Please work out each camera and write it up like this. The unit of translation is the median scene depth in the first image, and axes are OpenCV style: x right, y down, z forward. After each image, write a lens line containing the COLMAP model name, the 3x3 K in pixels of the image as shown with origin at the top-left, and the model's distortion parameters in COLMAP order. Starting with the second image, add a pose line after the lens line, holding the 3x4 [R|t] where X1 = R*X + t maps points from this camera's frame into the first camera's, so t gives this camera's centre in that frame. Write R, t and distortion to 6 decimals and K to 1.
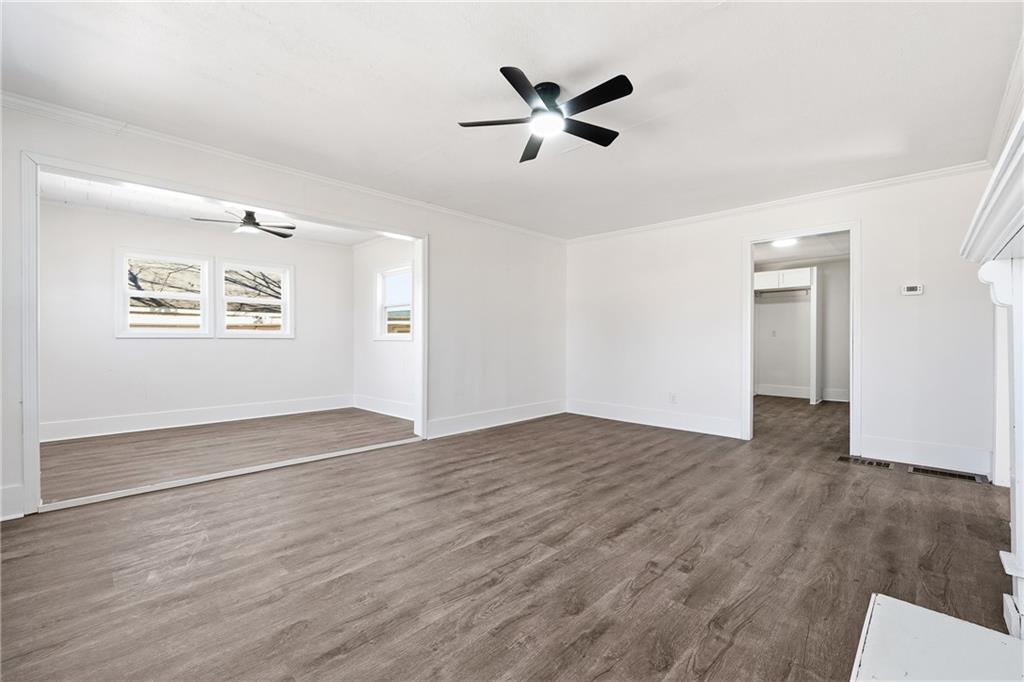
lens RADIAL K [[425.9, 0, 503.5], [0, 425.9, 338.4], [0, 0, 1]] dist [-0.002339, 0.000031]
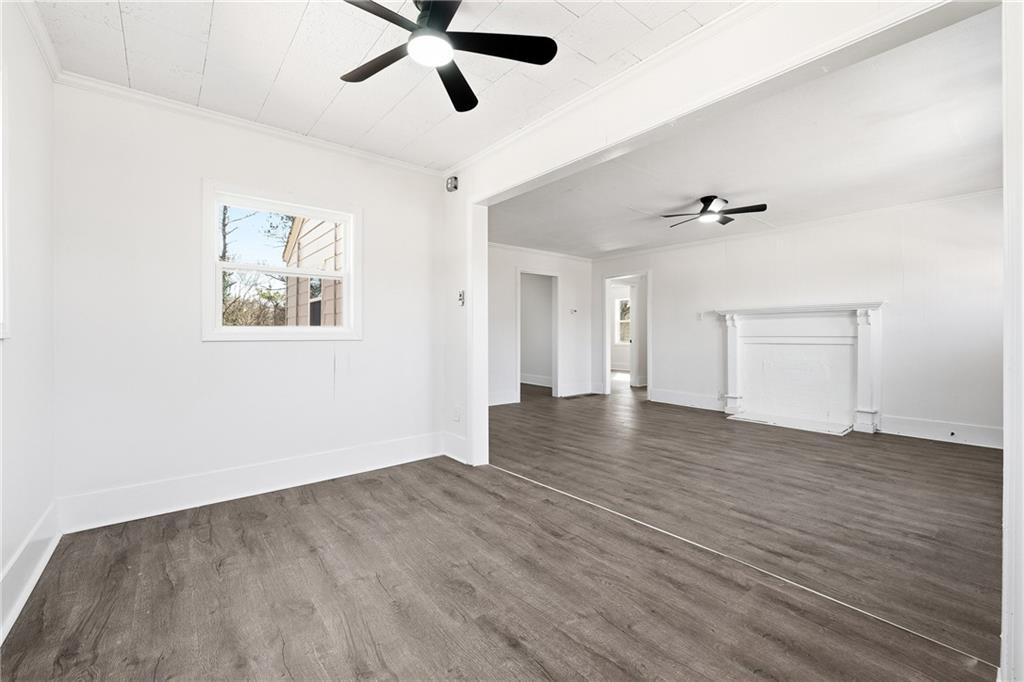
lens RADIAL K [[425.9, 0, 503.5], [0, 425.9, 338.4], [0, 0, 1]] dist [-0.002339, 0.000031]
pose [[0.108508, -0.005135, 0.994082, -1.237427], [0.001099, 0.999987, 0.005046, -0.001391], [-0.994095, 0.000545, 0.108512, 1.156056]]
